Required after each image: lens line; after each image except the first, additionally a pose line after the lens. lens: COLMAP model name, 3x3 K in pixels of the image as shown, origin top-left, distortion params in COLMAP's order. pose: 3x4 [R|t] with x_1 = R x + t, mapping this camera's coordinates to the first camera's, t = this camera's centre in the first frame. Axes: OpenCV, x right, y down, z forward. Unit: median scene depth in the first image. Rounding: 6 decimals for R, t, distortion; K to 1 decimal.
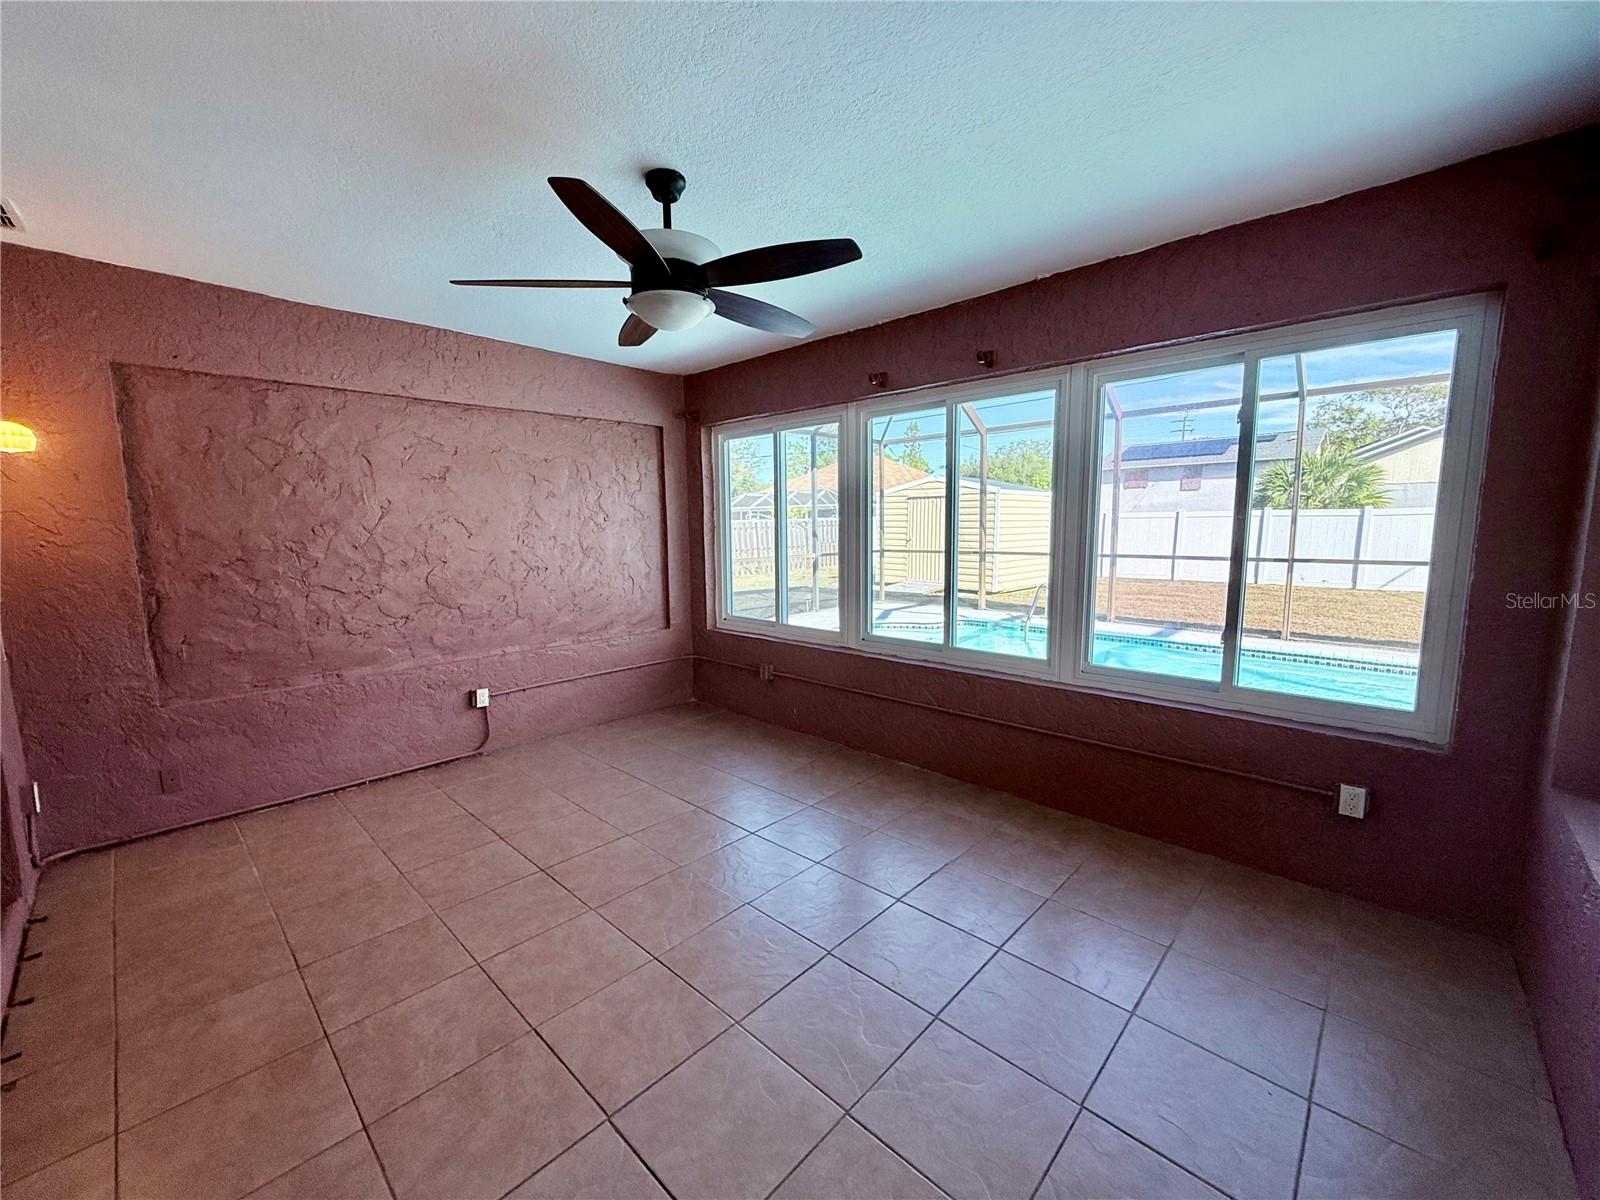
lens RADIAL K [[642.0, 0, 797.7], [0, 642.0, 600.2], [0, 0, 1]] dist [-0.000975, -0.000189]
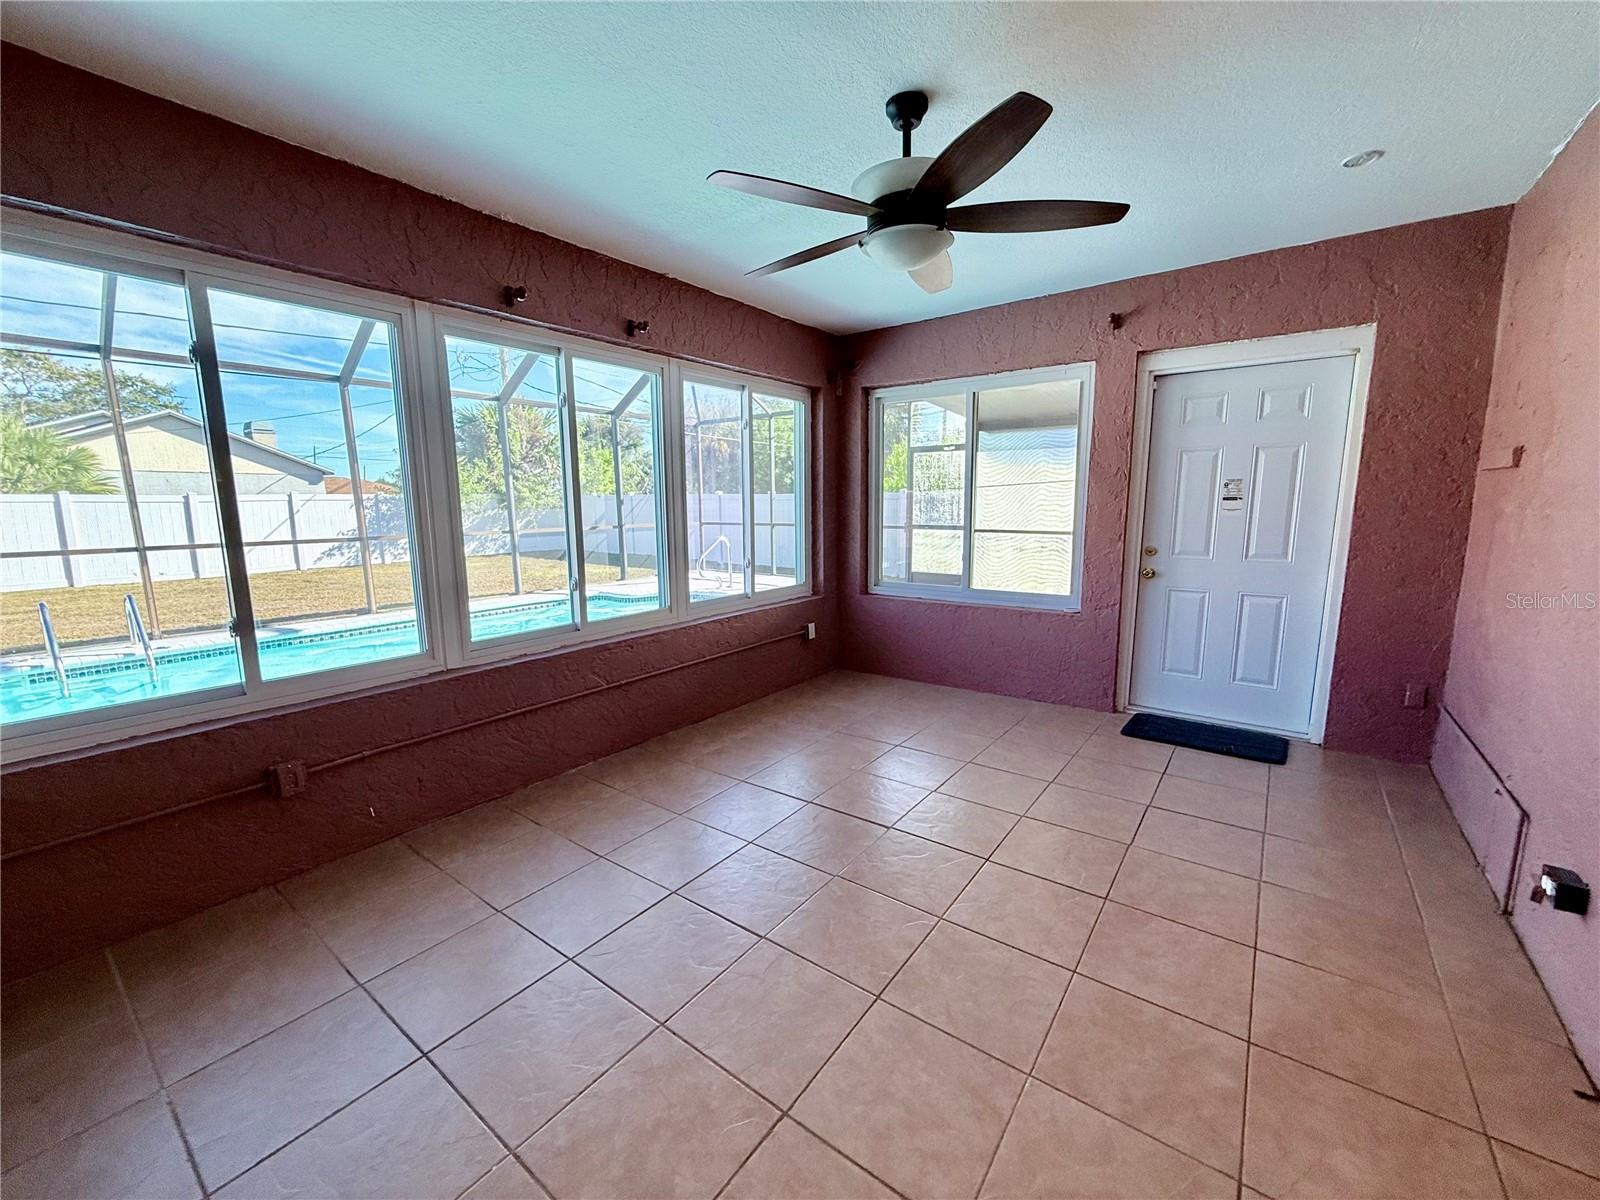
lens RADIAL K [[637.4, 0, 799.3], [0, 637.4, 601.2], [0, 0, 1]] dist [0.001117, -0.000282]
pose [[-0.113631, -0.142616, 0.983234, -0.609759], [0.130419, 0.978939, 0.157066, -0.054334], [-0.984926, 0.146080, -0.092638, 0.678870]]
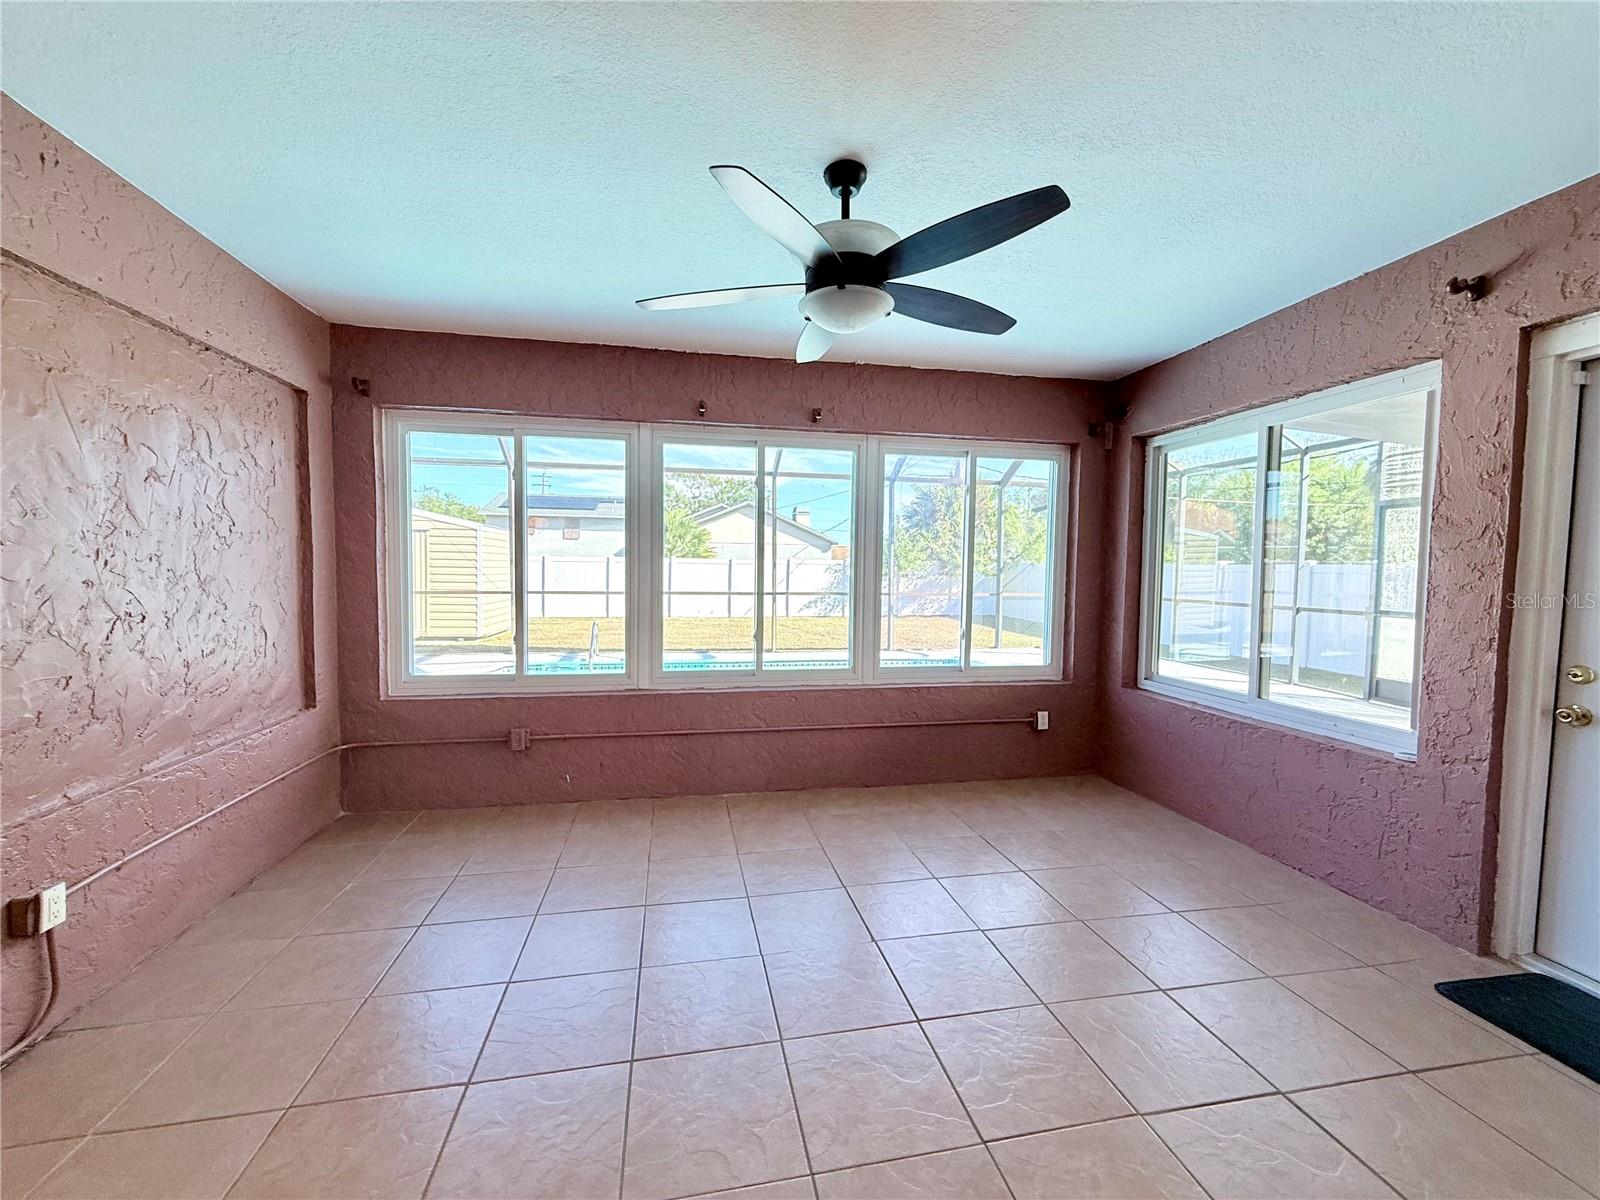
lens RADIAL K [[637.4, 0, 799.3], [0, 637.4, 601.2], [0, 0, 1]] dist [0.001117, -0.000282]
pose [[0.581099, -0.023625, 0.813490, -0.510574], [0.079134, 0.996482, -0.027588, -0.006343], [-0.809976, 0.080406, 0.580924, 0.284599]]
